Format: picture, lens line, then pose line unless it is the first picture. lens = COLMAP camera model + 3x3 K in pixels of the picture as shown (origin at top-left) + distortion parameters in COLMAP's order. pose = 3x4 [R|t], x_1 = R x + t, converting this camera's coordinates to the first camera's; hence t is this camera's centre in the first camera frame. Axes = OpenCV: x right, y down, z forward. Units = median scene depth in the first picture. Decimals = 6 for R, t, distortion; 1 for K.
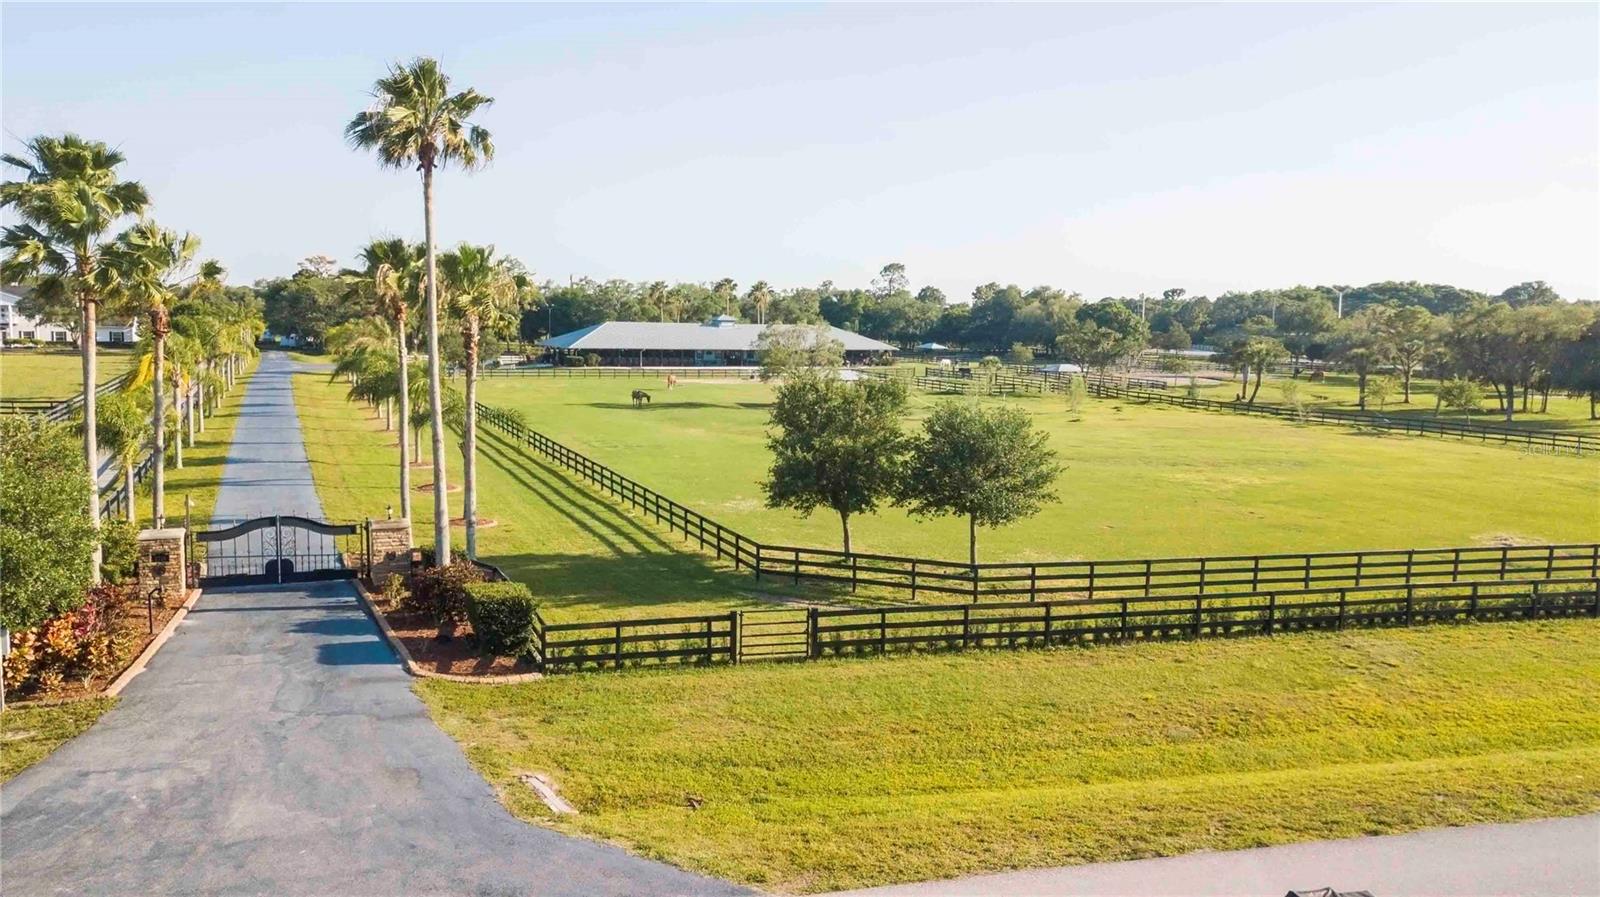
lens RADIAL K [[1276.1, 0, 800.0], [0, 1276.1, 448.5], [0, 0, 1]] dist [0.003402, 0.001784]
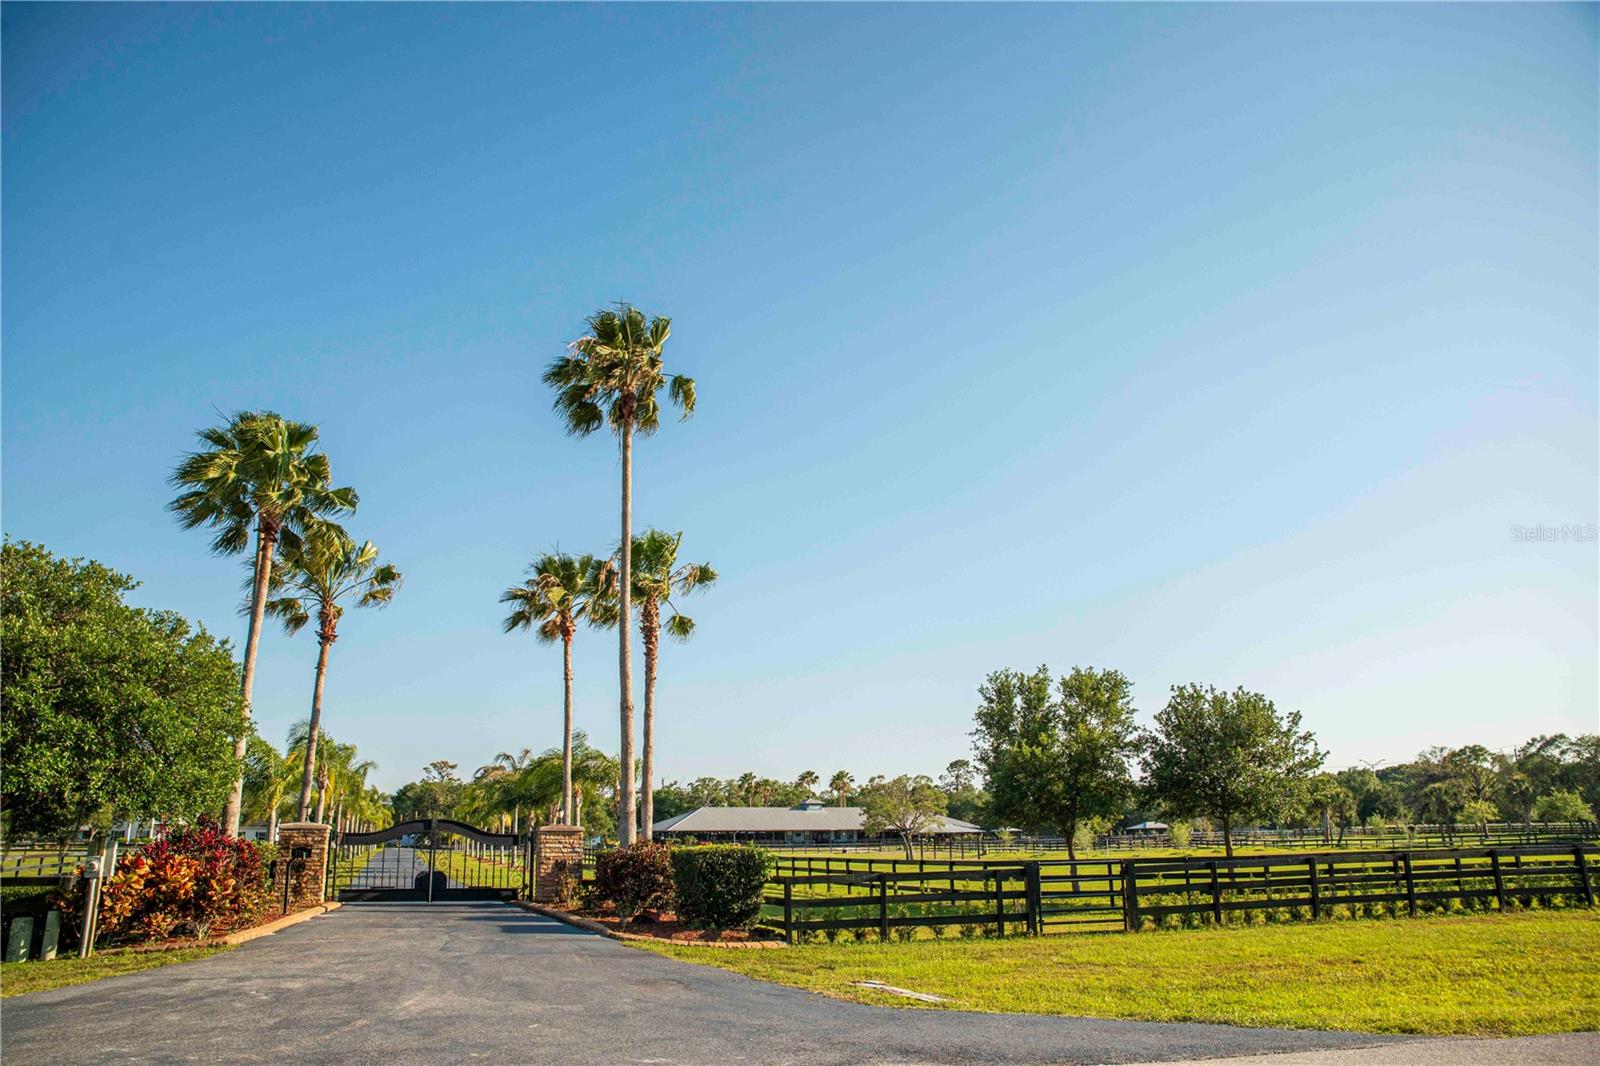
lens RADIAL K [[1131.3, 0, 800.0], [0, 1131.3, 533.0], [0, 0, 1]] dist [-0.140045, 0.100261]
pose [[0.998685, -0.034188, -0.038209, -0.135309], [0.017882, 0.930694, -0.365360, 0.160409], [0.048052, 0.364196, 0.930082, 0.262294]]
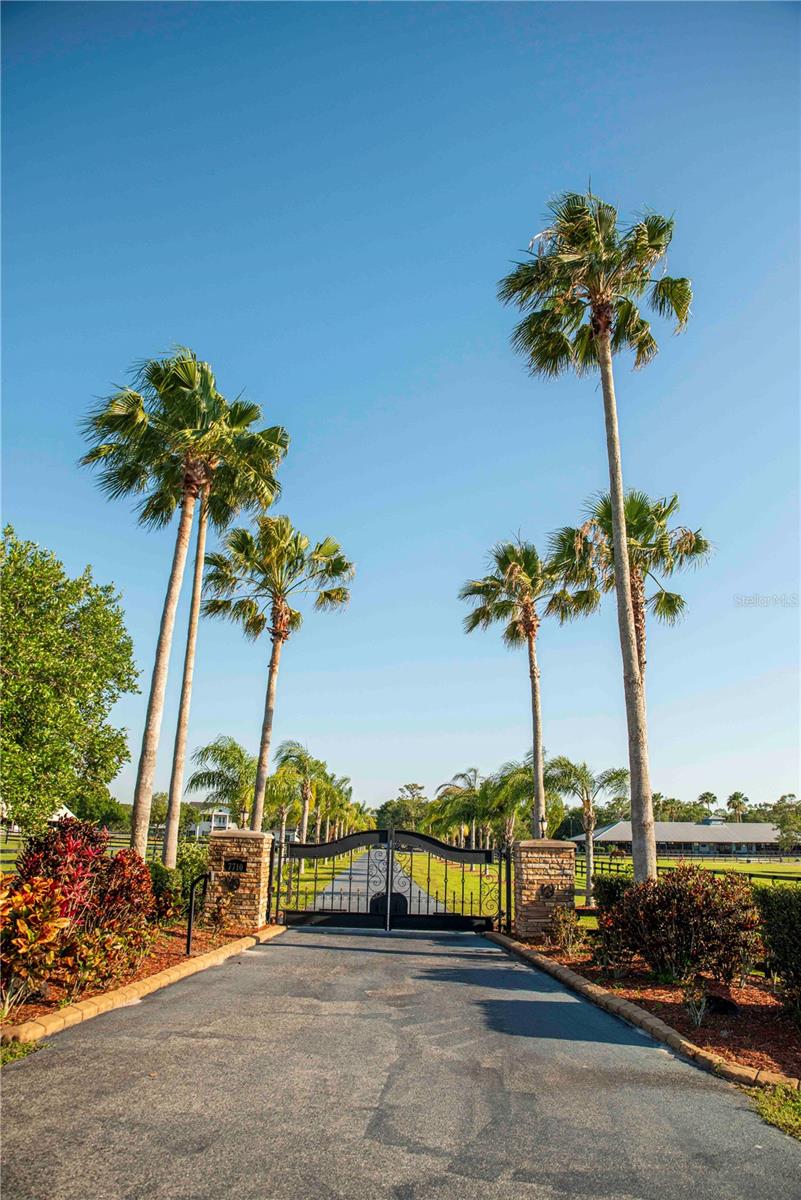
lens RADIAL K [[848.5, 0, 400.5], [0, 848.5, 600.0], [0, 0, 1]] dist [-0.140045, 0.100261]
pose [[0.933916, -0.082489, -0.347845, -0.243957], [-0.057884, 0.925282, -0.374837, 0.117403], [0.352775, 0.370201, 0.859361, 0.583611]]
